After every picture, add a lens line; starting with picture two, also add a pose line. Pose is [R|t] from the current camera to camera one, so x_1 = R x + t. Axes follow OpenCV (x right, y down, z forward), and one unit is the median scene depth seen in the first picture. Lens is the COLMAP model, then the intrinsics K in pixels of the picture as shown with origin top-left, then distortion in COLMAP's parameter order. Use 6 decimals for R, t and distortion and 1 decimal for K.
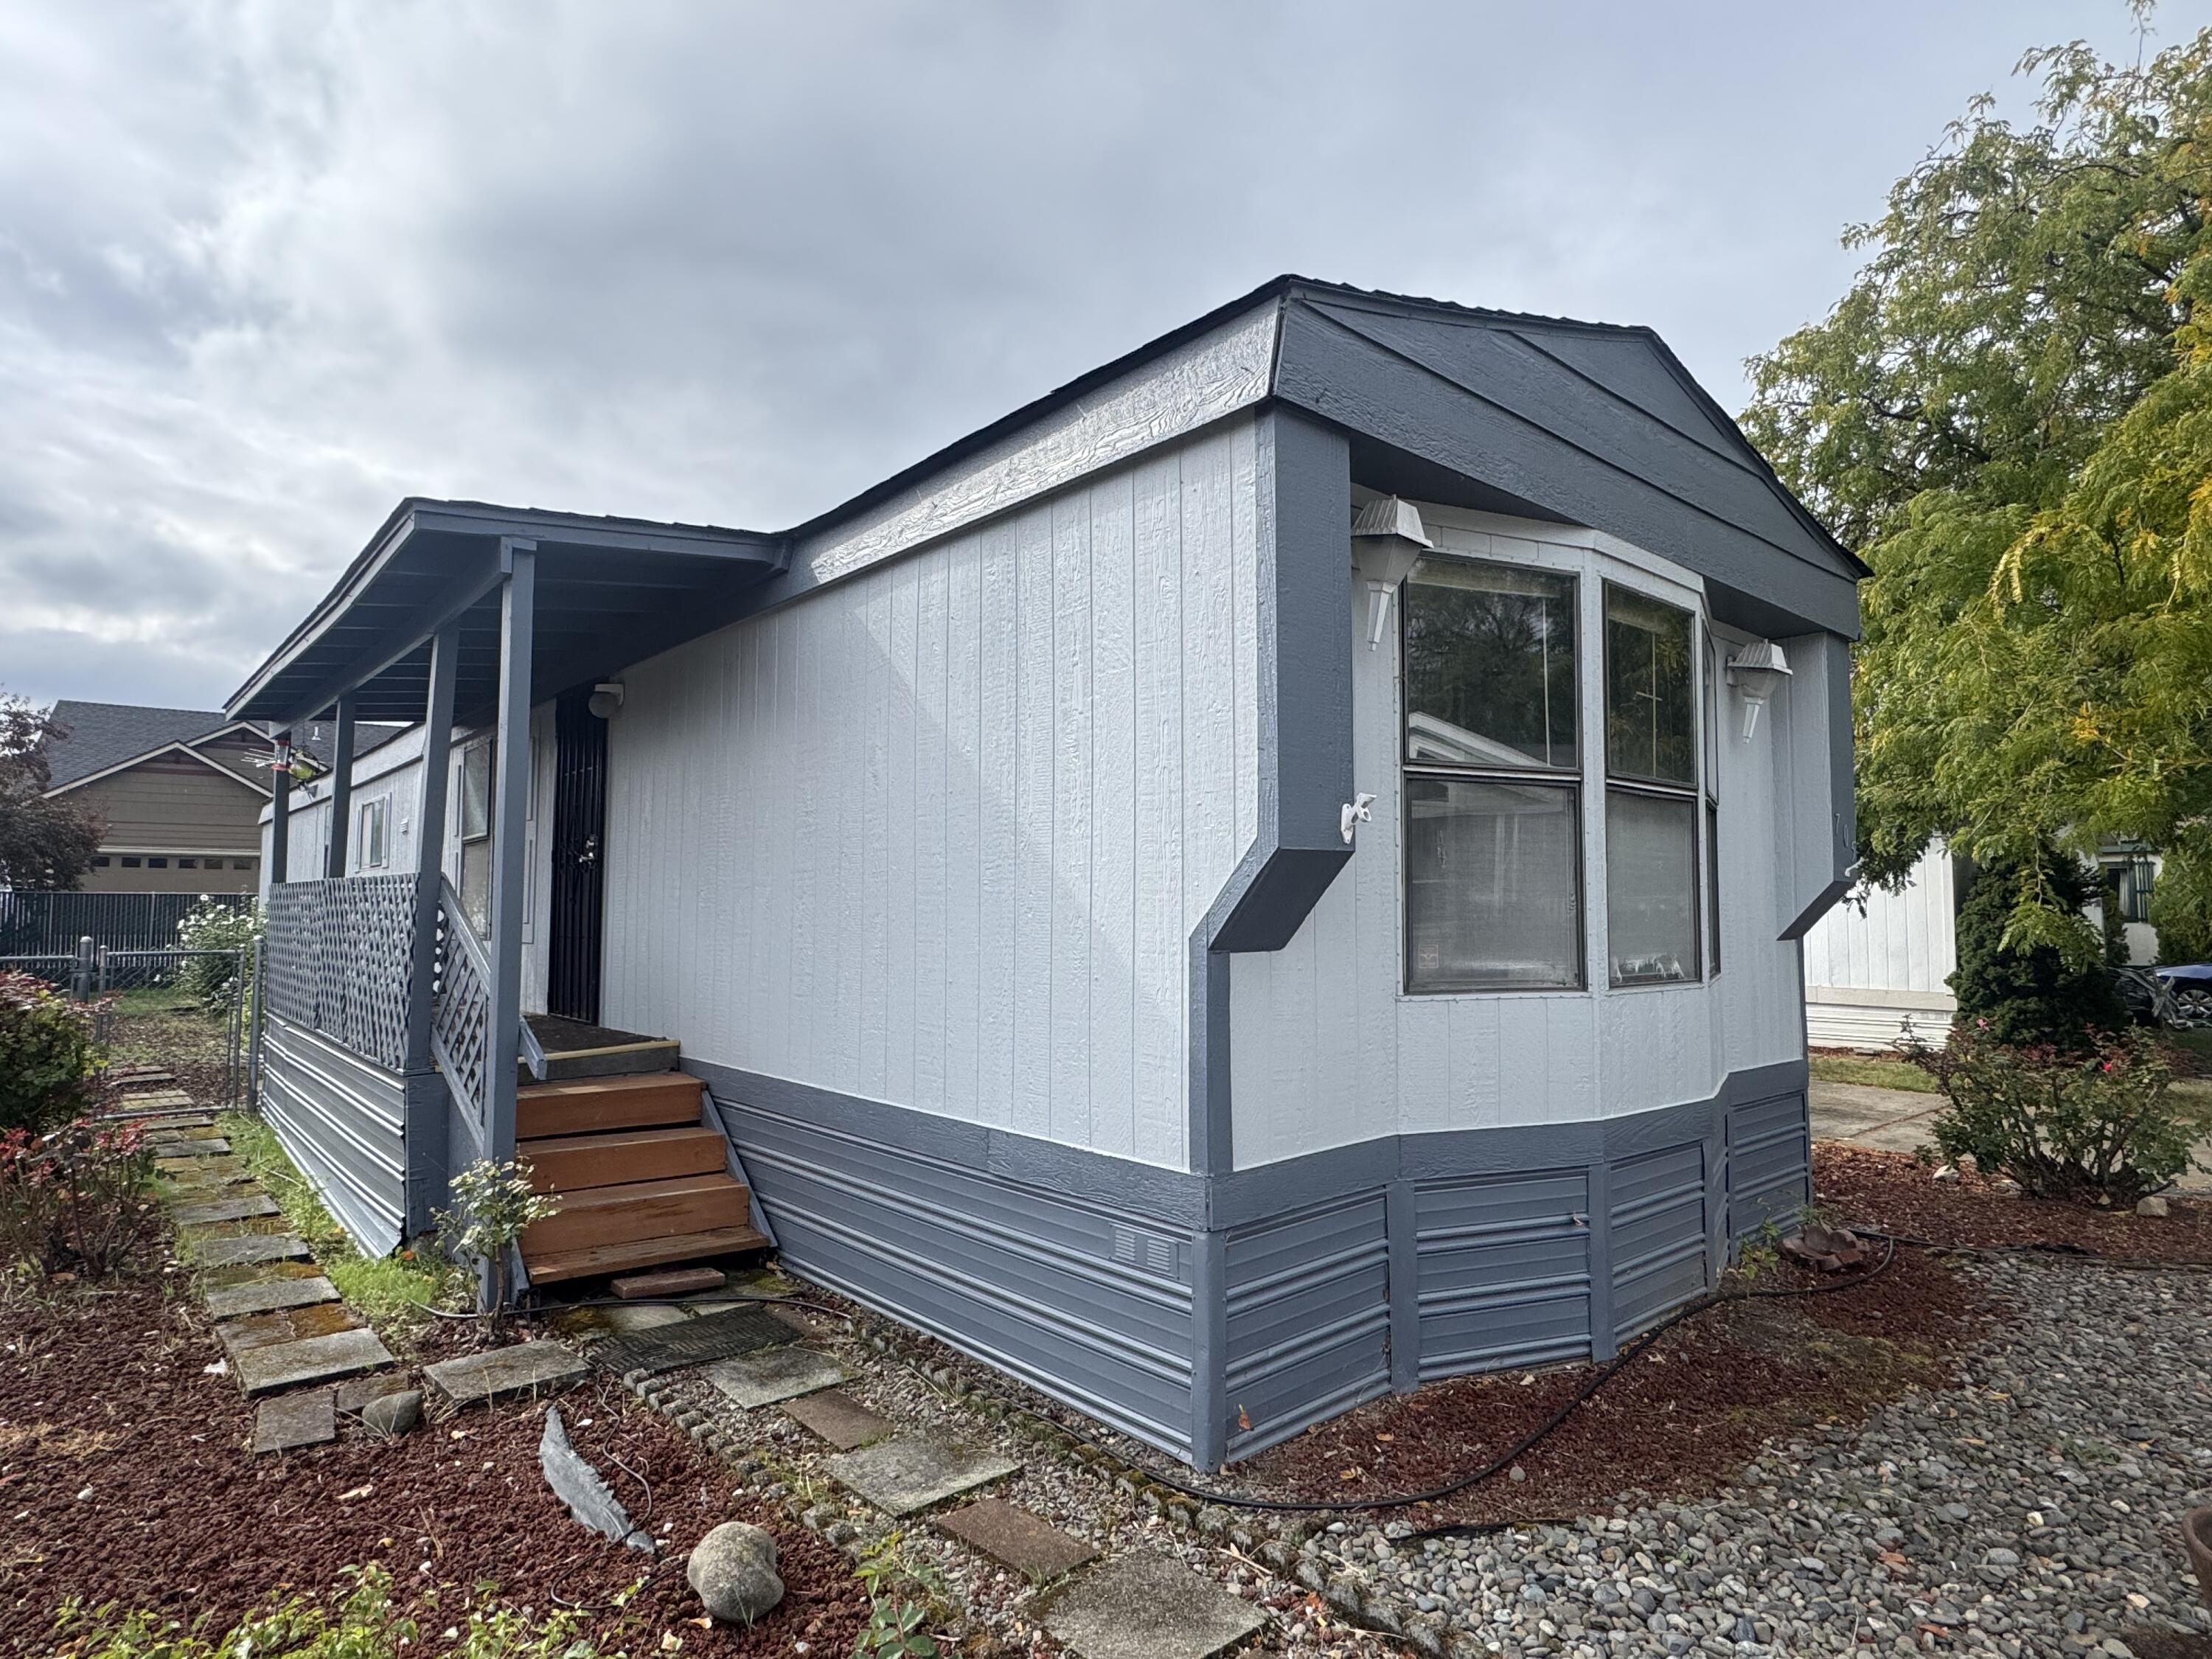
lens RADIAL K [[1214.2, 0, 1111.0], [0, 1214.2, 807.8], [0, 0, 1]] dist [-0.017885, 0.000444]
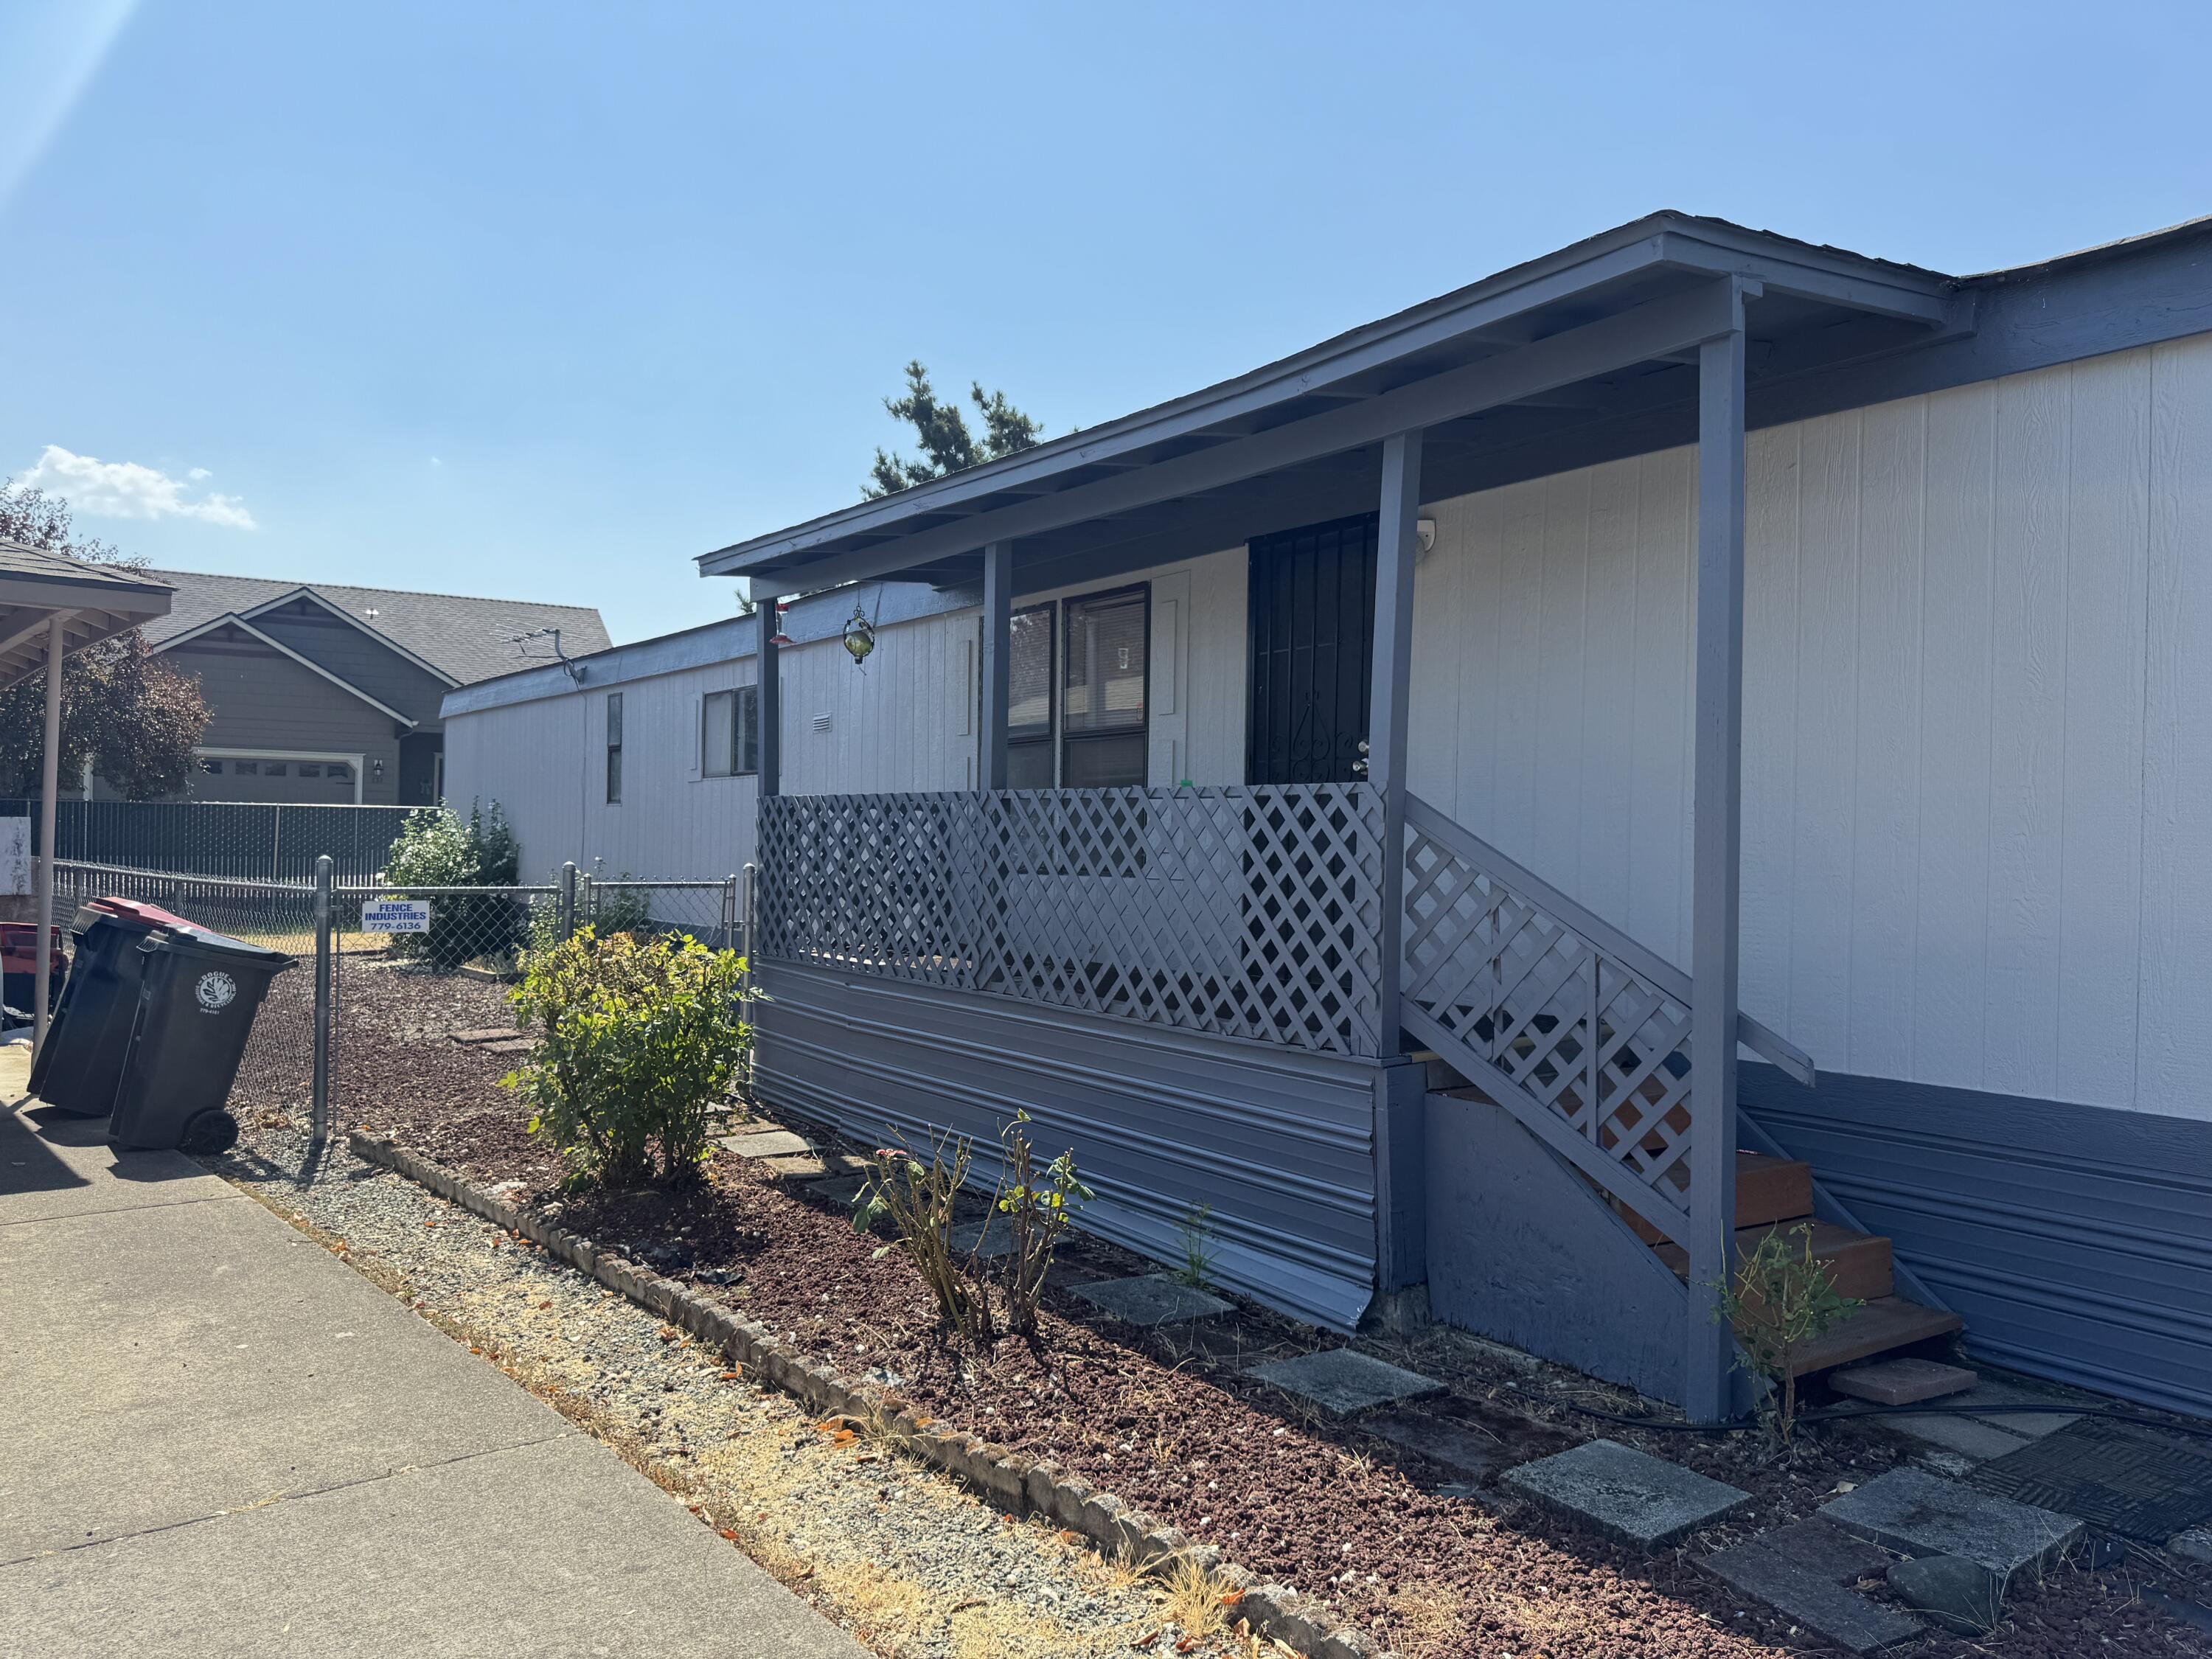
lens RADIAL K [[1554.0, 0, 1098.4], [0, 1554.0, 829.6], [0, 0, 1]] dist [0.046028, -0.051982]
pose [[0.995911, 0.014643, -0.089140, -0.846495], [-0.007709, 0.996951, 0.077643, 0.015440], [0.090005, -0.076639, 0.992988, 0.105155]]
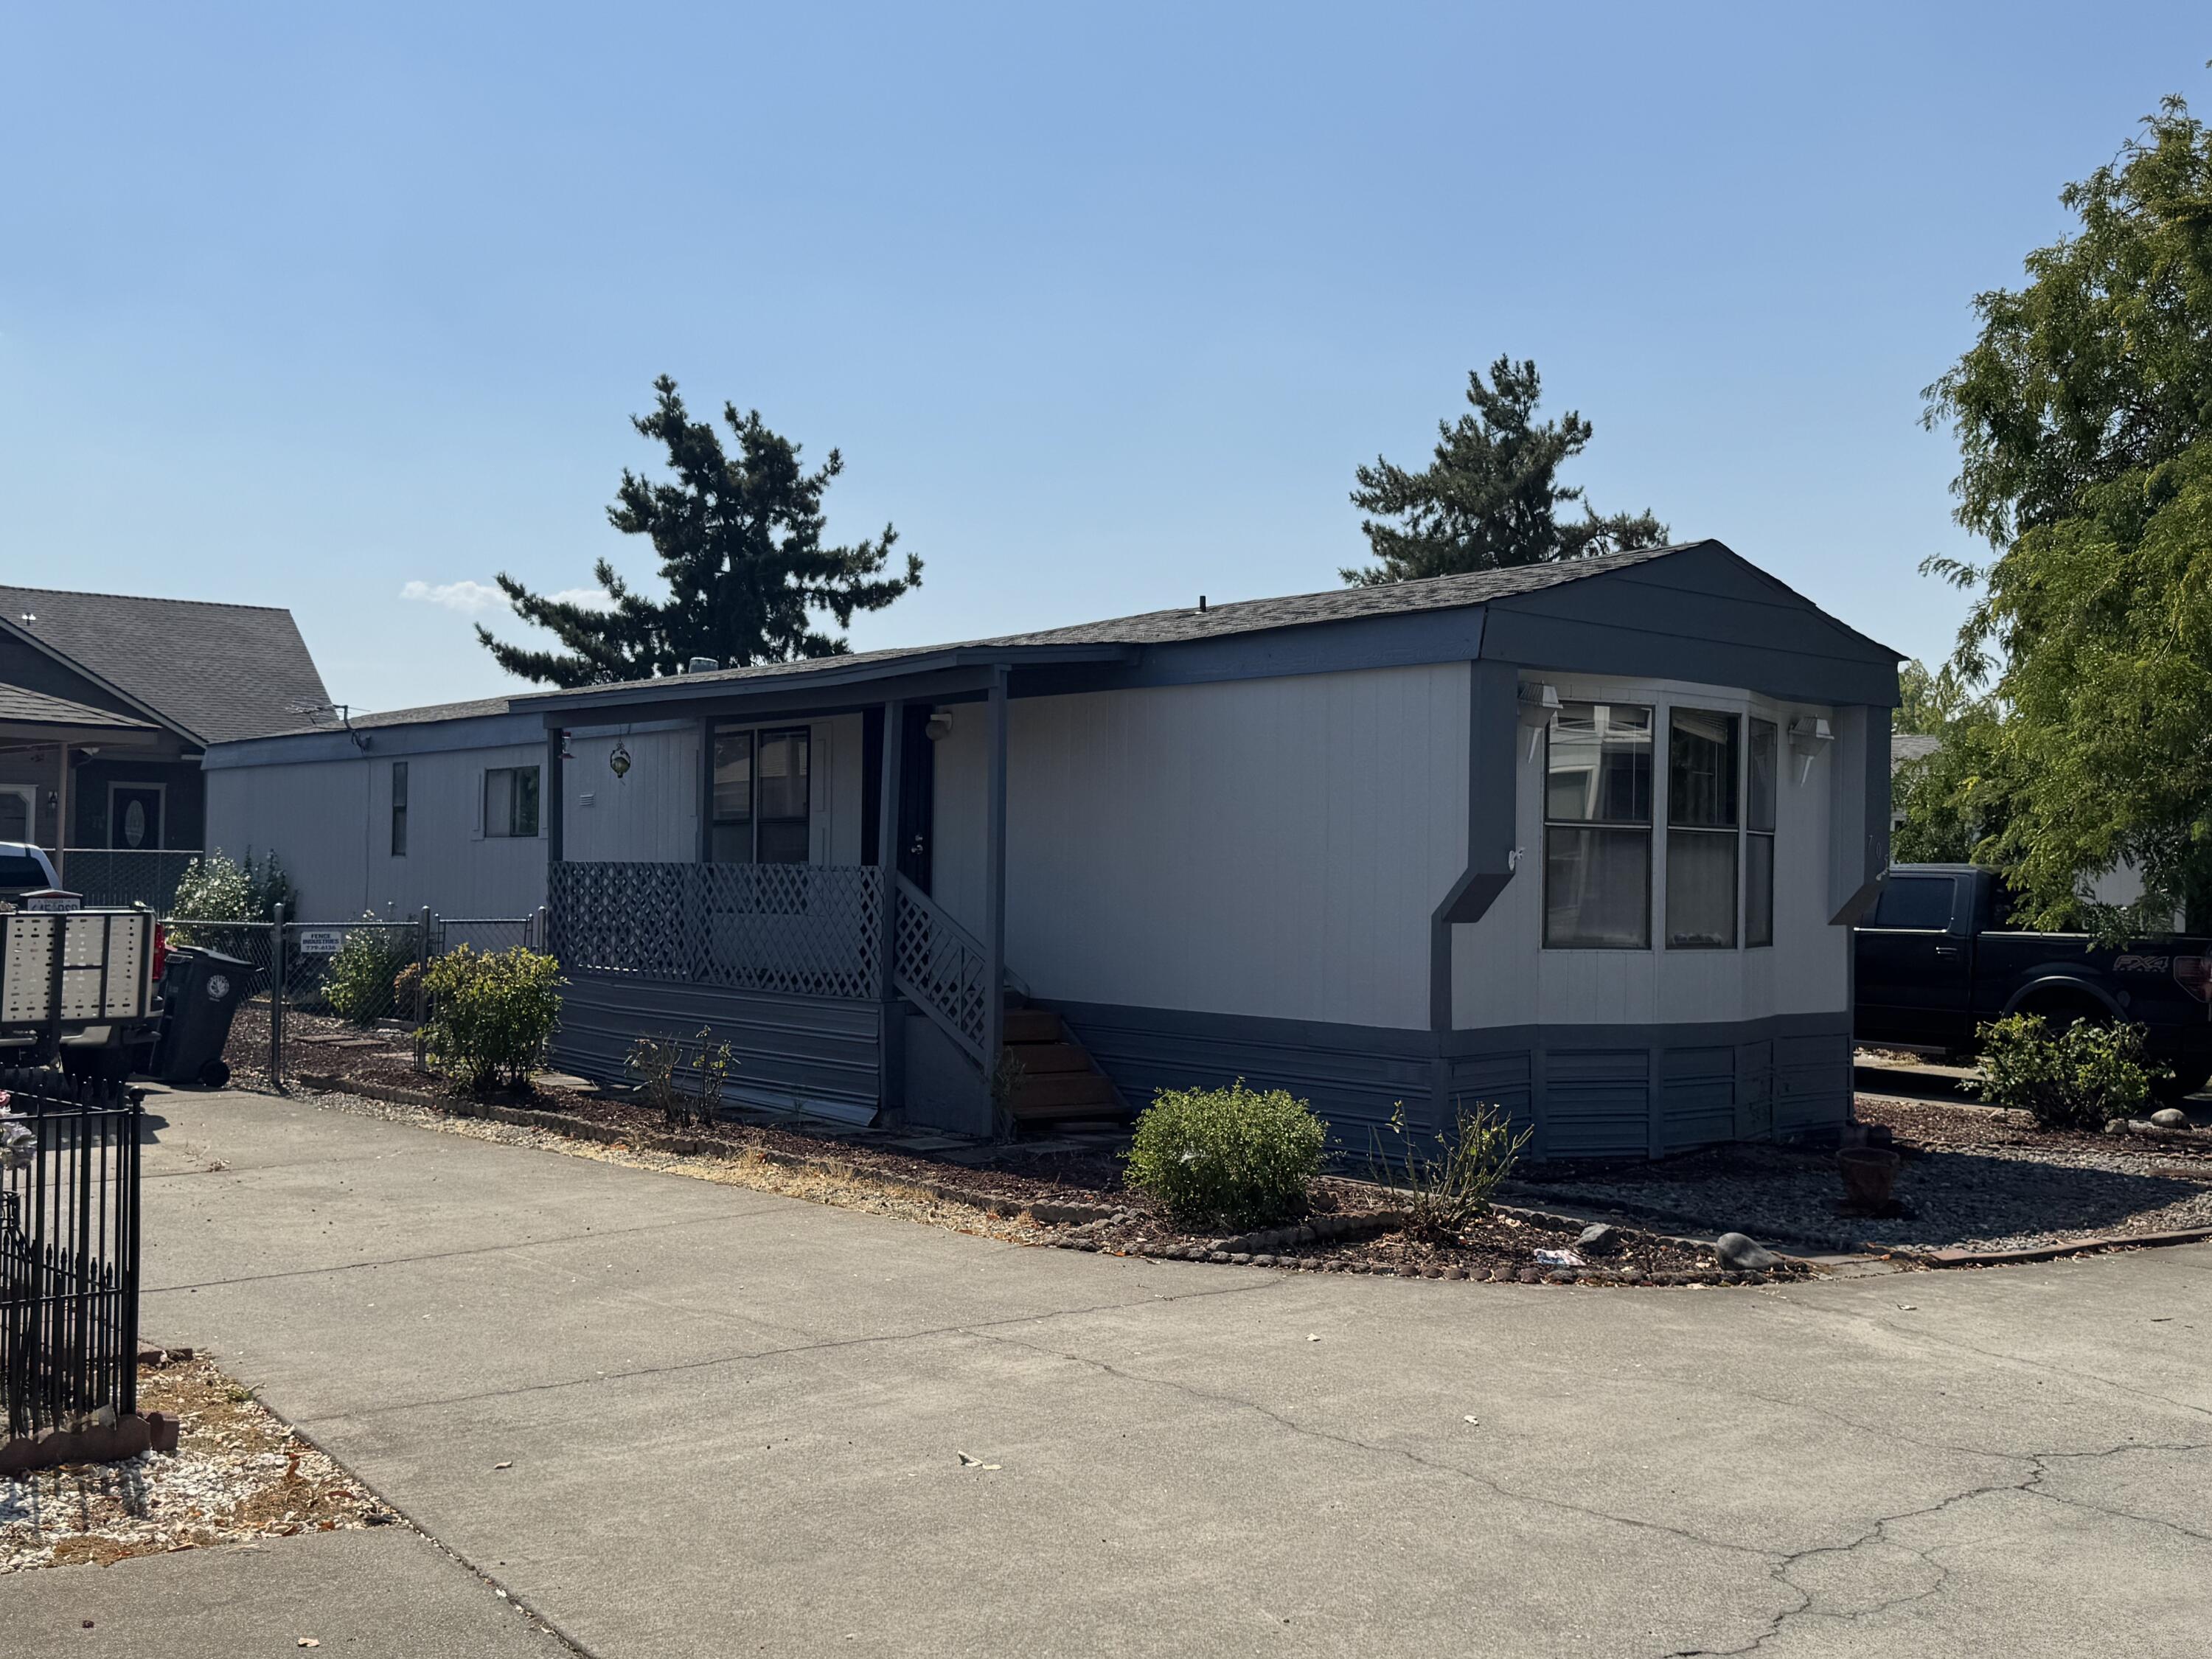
lens RADIAL K [[2119.2, 0, 1113.4], [0, 2119.2, 841.1], [0, 0, 1]] dist [0.044122, 0.000000]
pose [[0.999922, 0.012376, -0.001442, -0.372494], [-0.012248, 0.997552, 0.068852, -0.203373], [0.002290, -0.068829, 0.997626, -2.020157]]
